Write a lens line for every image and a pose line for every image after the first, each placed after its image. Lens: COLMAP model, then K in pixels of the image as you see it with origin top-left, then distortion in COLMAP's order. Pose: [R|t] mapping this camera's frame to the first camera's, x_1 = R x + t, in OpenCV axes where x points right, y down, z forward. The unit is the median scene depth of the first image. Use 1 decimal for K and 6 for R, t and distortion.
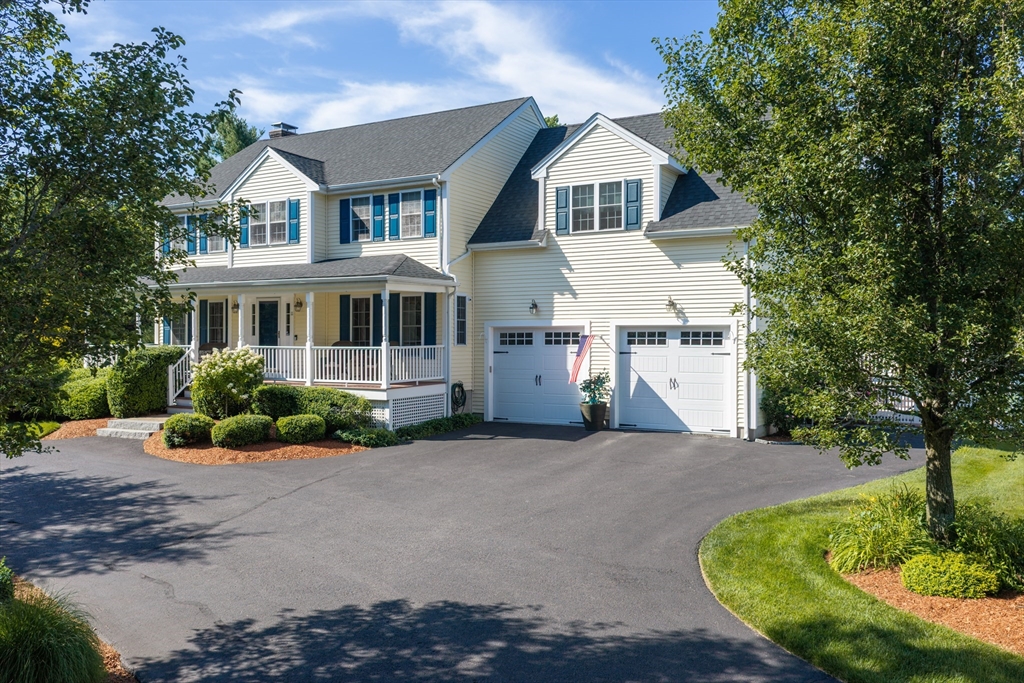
lens RADIAL K [[864.2, 0, 512.0], [0, 864.2, 341.5], [0, 0, 1]] dist [0.030846, 0.010328]
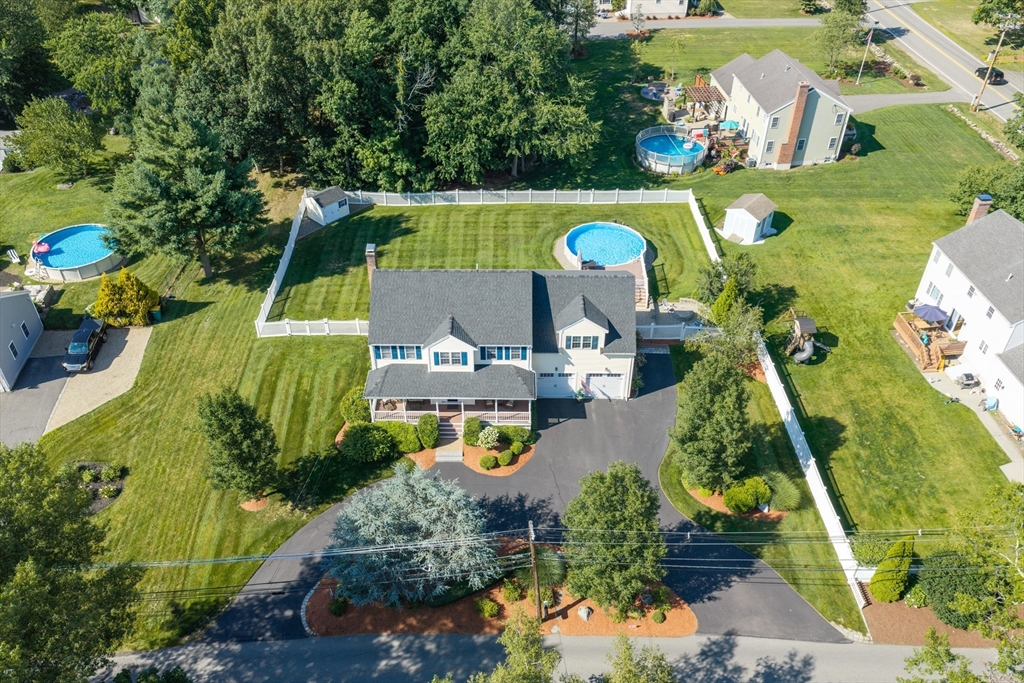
lens RADIAL K [[864.2, 0, 512.0], [0, 864.2, 341.5], [0, 0, 1]] dist [0.030846, 0.010328]
pose [[0.870823, -0.306201, 0.384589, -1.191688], [0.018374, 0.802053, 0.596971, -1.848192], [-0.491254, -0.512789, 0.704072, -0.904669]]
